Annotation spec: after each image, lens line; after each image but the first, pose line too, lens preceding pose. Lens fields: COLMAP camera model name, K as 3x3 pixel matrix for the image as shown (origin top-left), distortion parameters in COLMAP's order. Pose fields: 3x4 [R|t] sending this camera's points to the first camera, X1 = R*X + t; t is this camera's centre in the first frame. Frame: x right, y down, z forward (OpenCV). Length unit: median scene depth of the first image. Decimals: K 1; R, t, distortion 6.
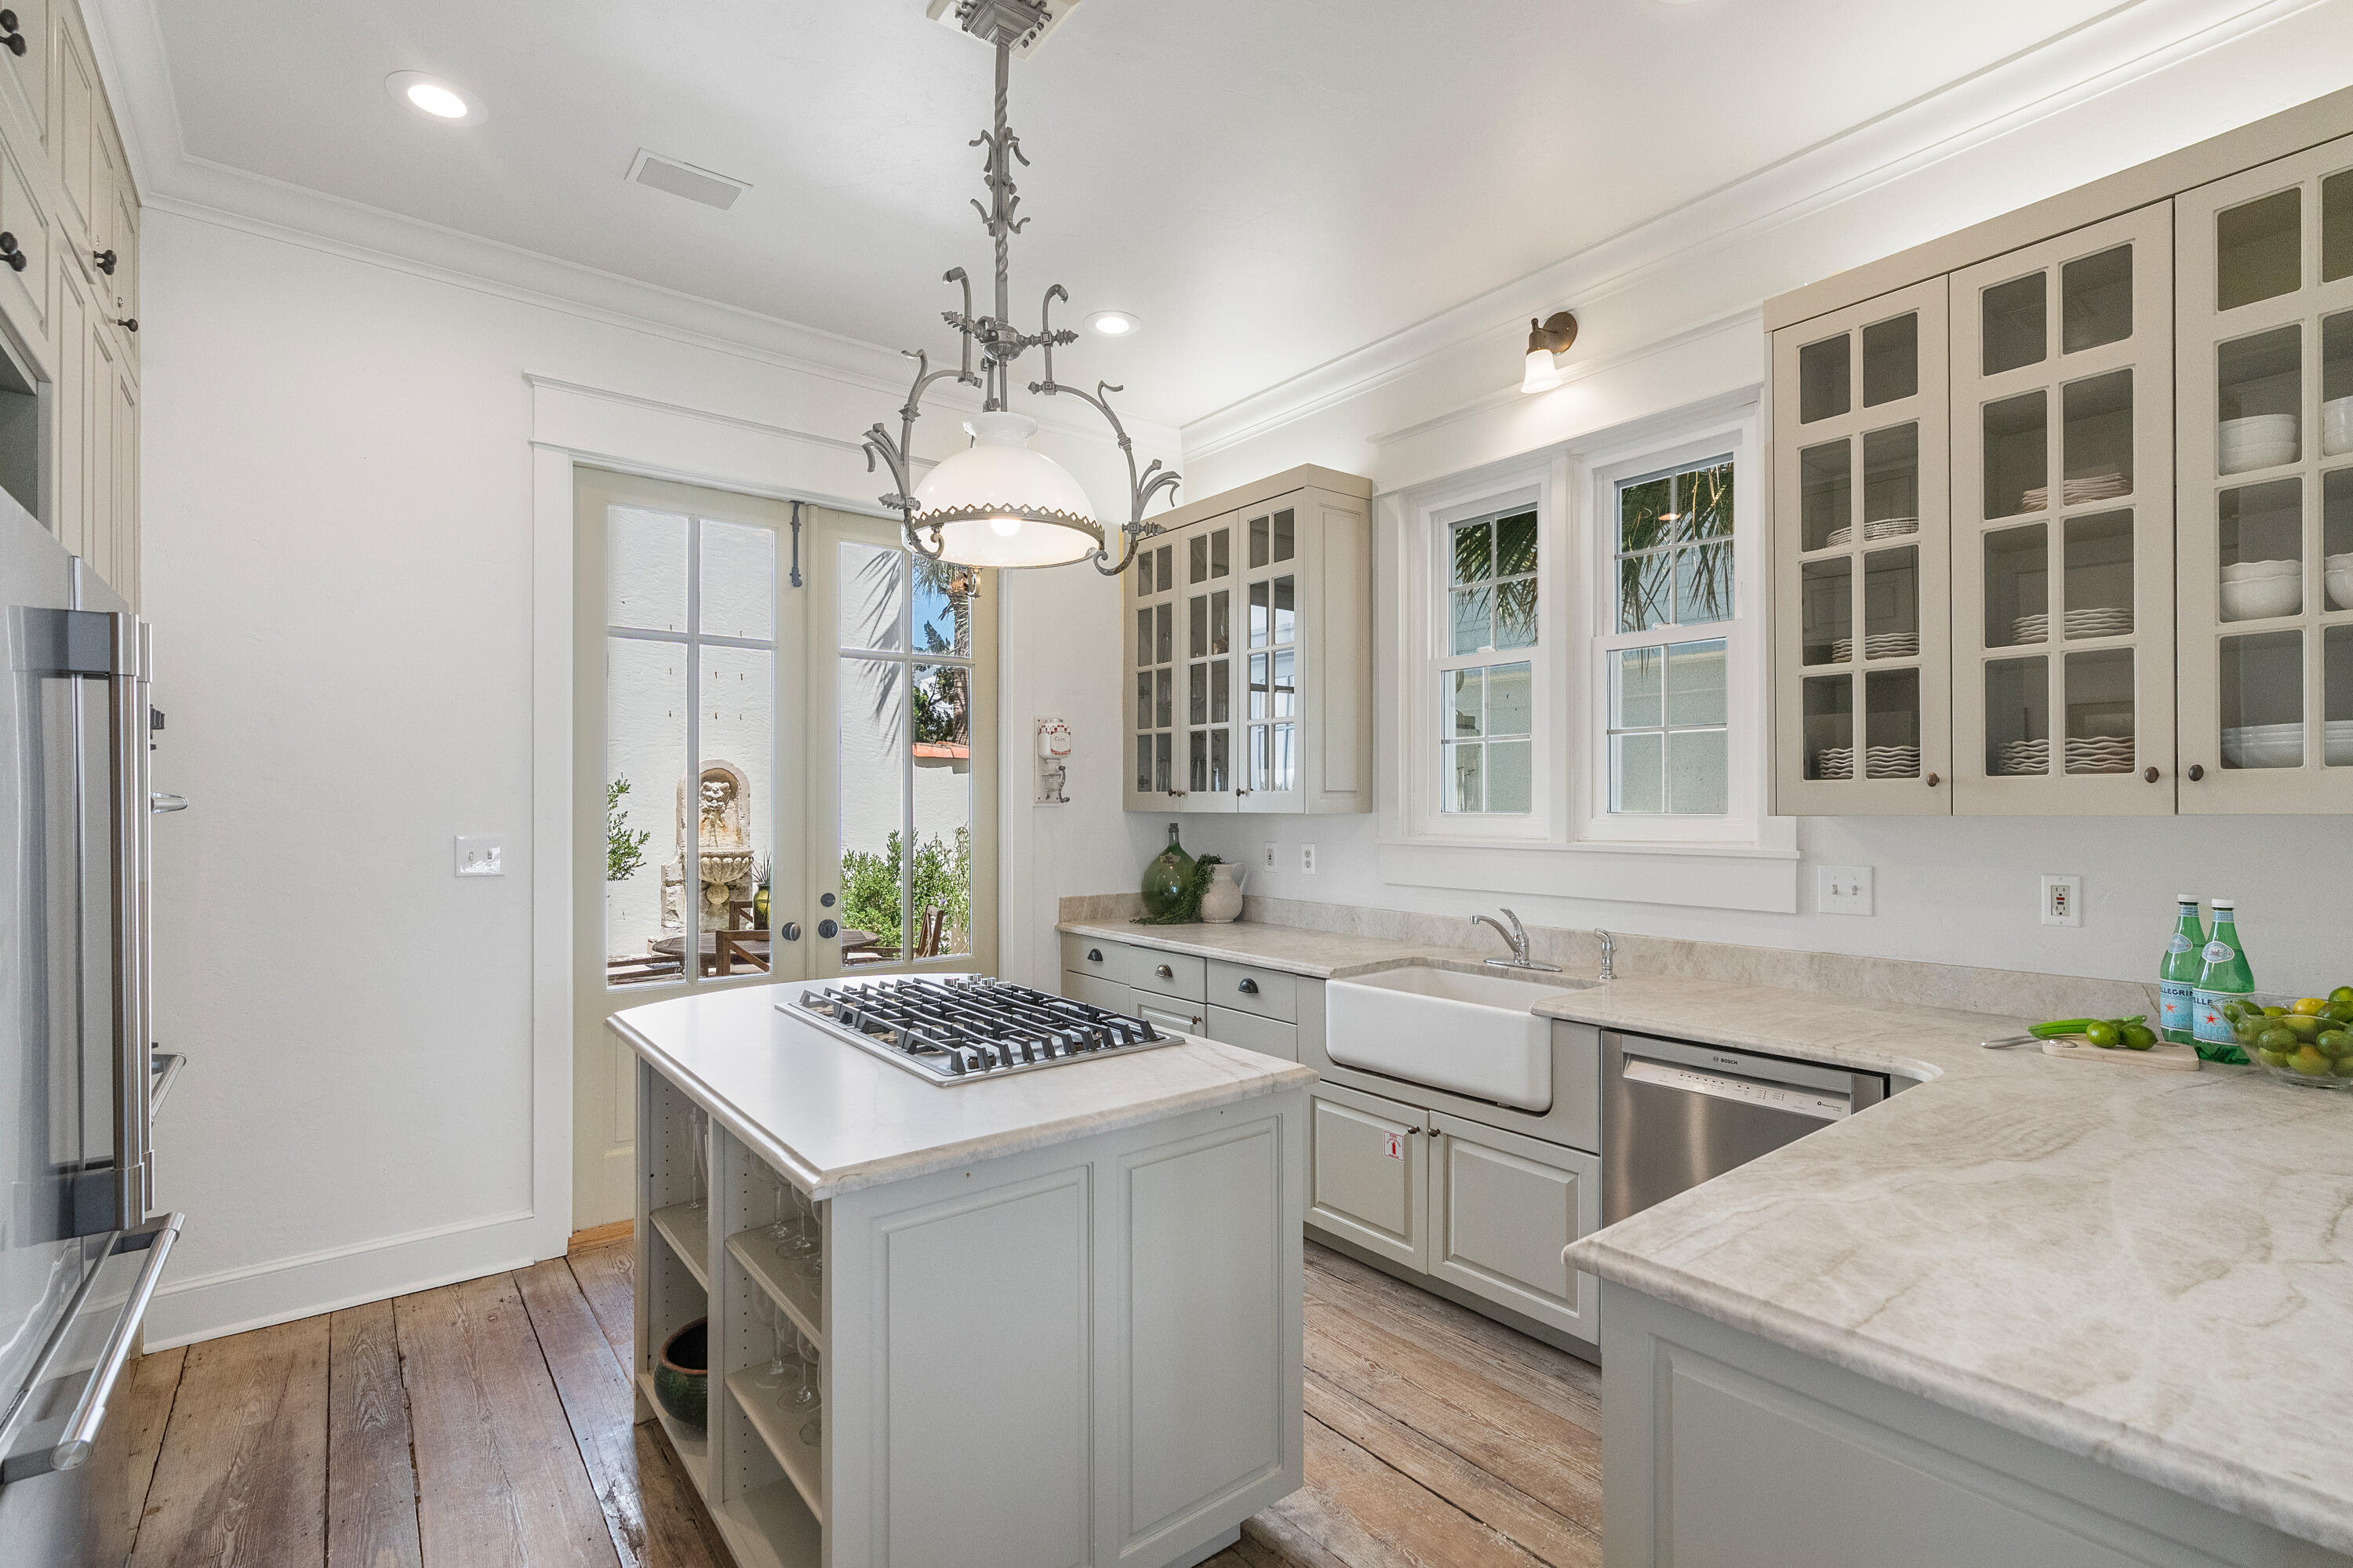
lens RADIAL K [[1059.5, 0, 1180.4], [0, 1059.5, 784.9], [0, 0, 1]] dist [-0.000550, 0.000689]
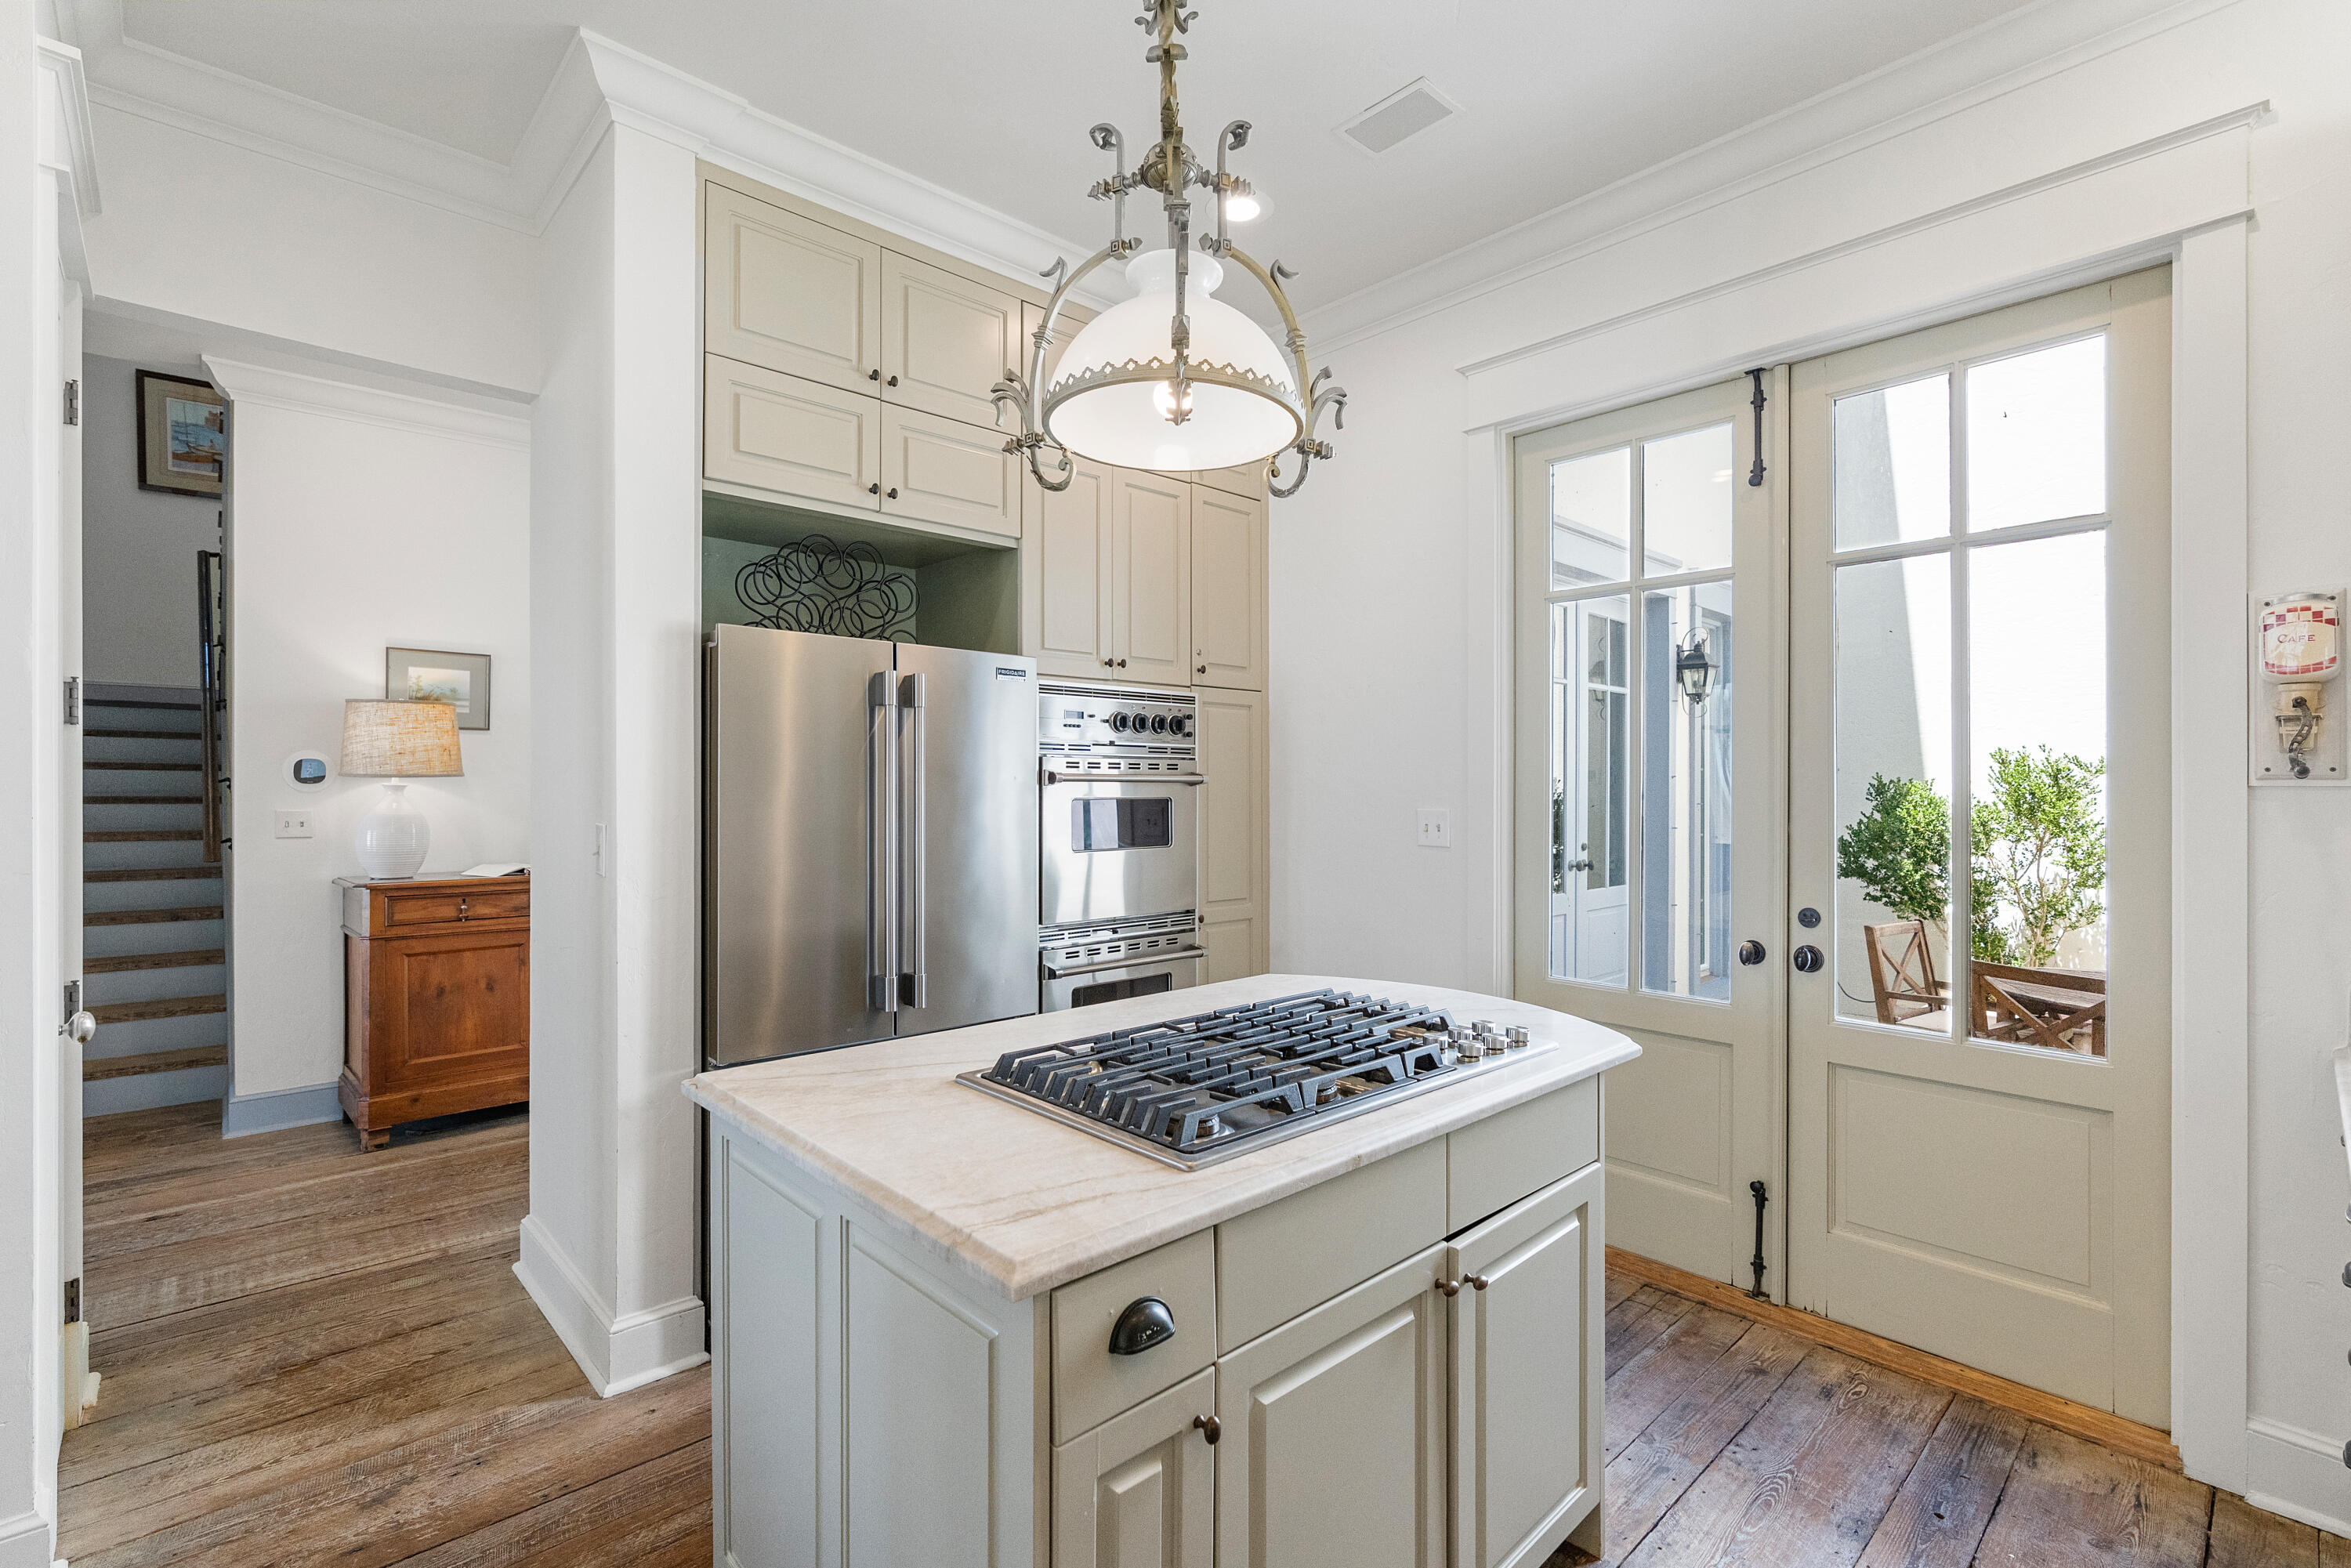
lens RADIAL K [[1058.5, 0, 1179.4], [0, 1058.5, 784.9], [0, 0, 1]] dist [-0.000550, 0.000689]
pose [[0.081175, -0.001689, -0.996698, 0.603780], [0.015253, 0.999884, -0.000452, 0.026478], [0.996583, -0.015166, 0.081191, 0.960618]]
